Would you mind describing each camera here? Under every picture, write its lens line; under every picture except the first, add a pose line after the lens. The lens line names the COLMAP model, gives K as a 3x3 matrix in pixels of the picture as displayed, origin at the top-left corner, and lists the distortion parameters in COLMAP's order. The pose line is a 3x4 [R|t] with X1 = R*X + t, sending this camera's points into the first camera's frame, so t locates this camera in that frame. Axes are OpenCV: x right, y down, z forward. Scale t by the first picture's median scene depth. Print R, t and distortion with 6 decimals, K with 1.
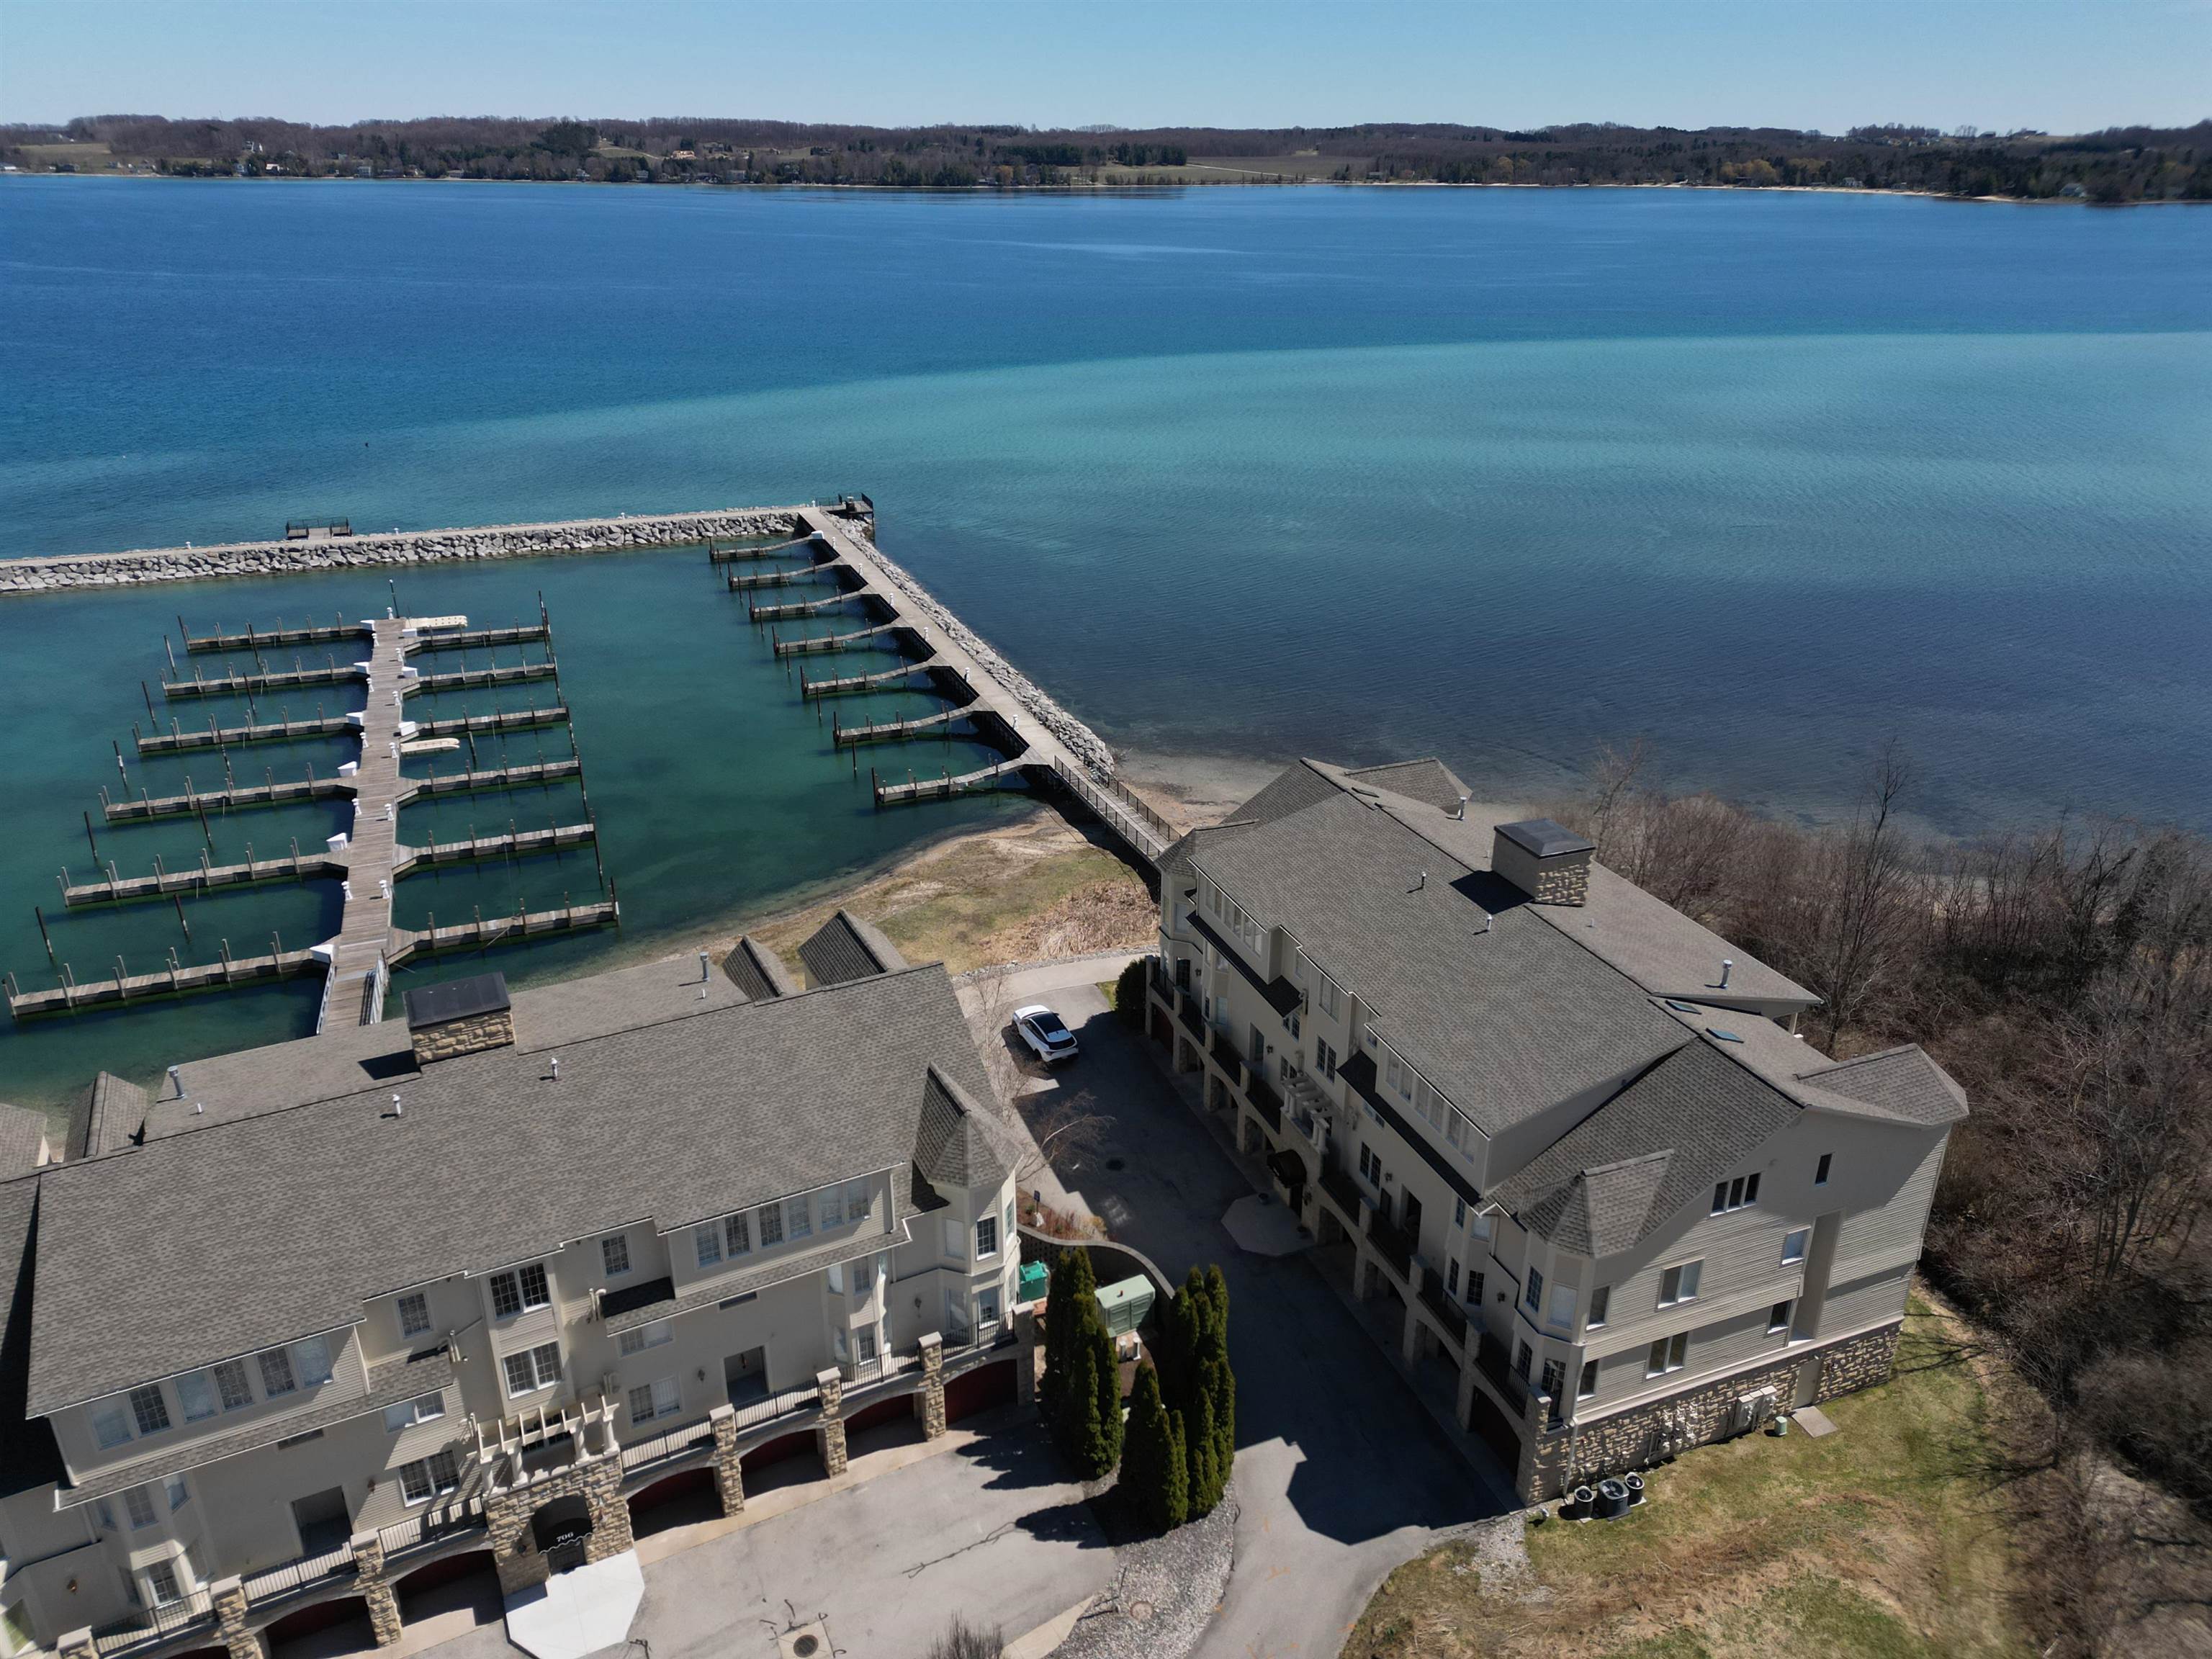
lens RADIAL K [[1495.3, 0, 1106.0], [0, 1495.3, 829.5], [0, 0, 1]] dist [0.104651, -0.100222]
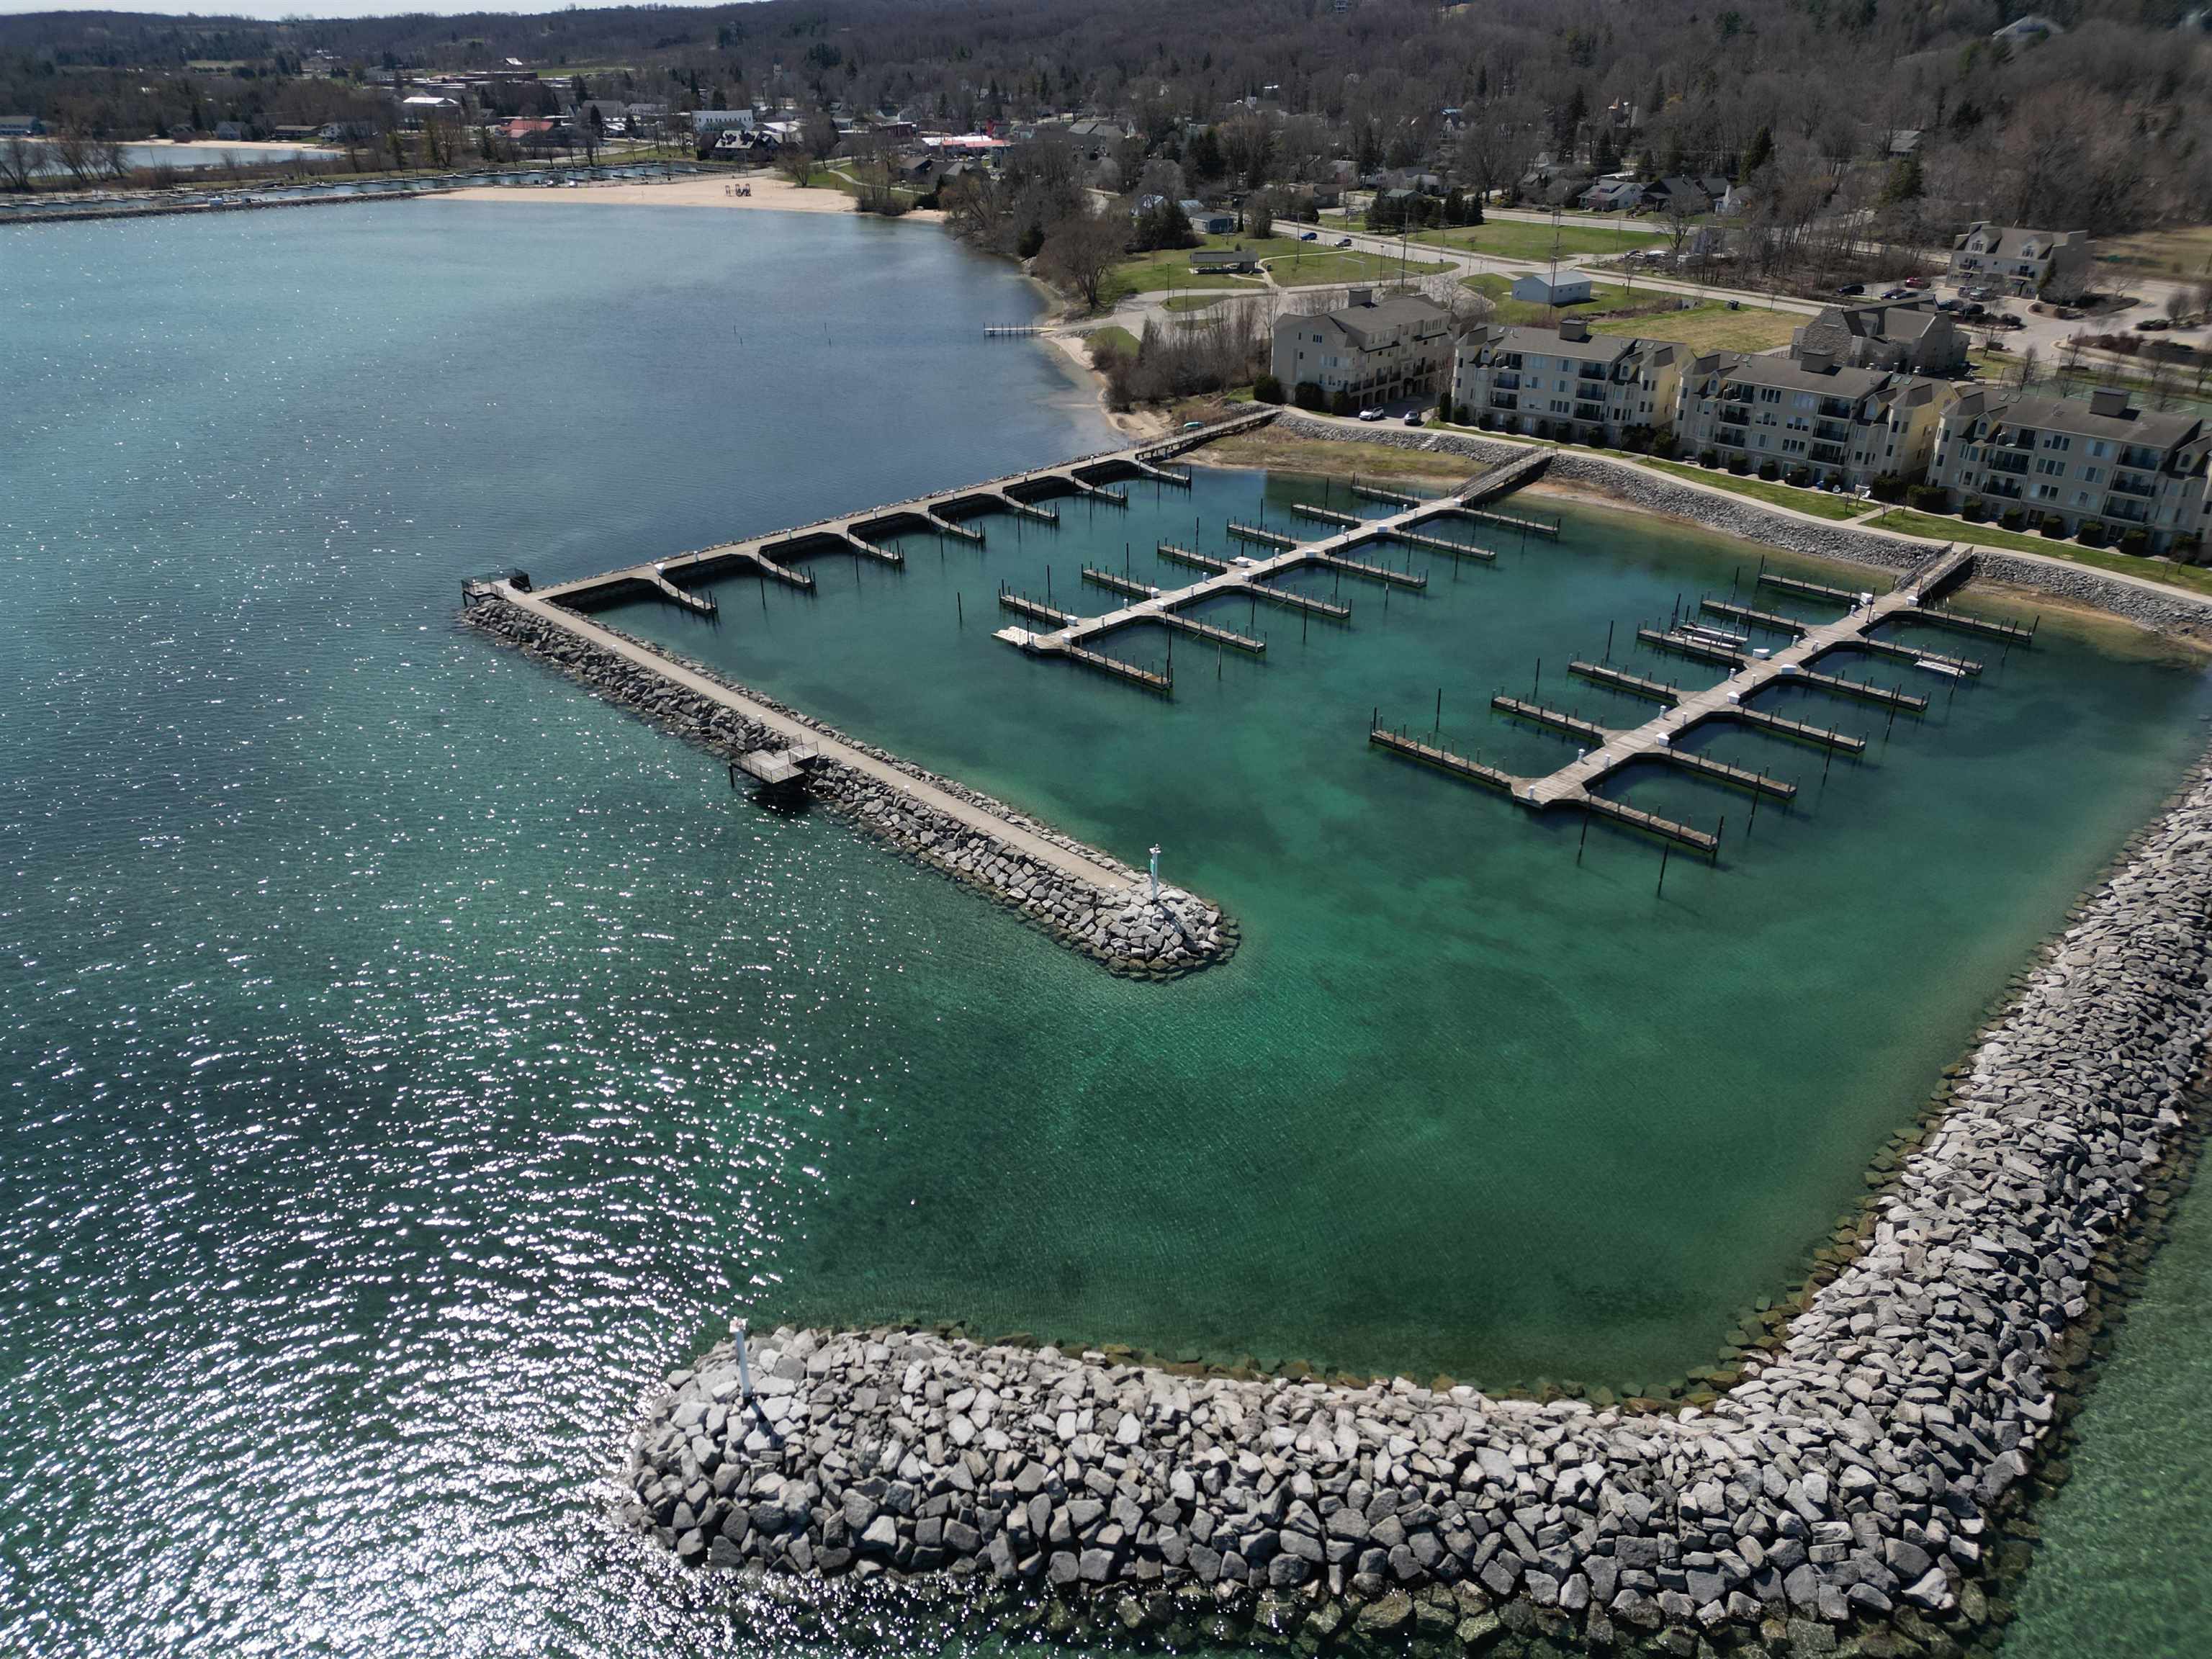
lens RADIAL K [[1495.3, 0, 1106.0], [0, 1495.3, 829.5], [0, 0, 1]] dist [0.104651, -0.100222]
pose [[-0.387907, -0.421349, 0.819752, -1.689570], [0.382764, 0.735433, 0.559134, -0.733470], [-0.838463, 0.530663, -0.124002, 1.410954]]
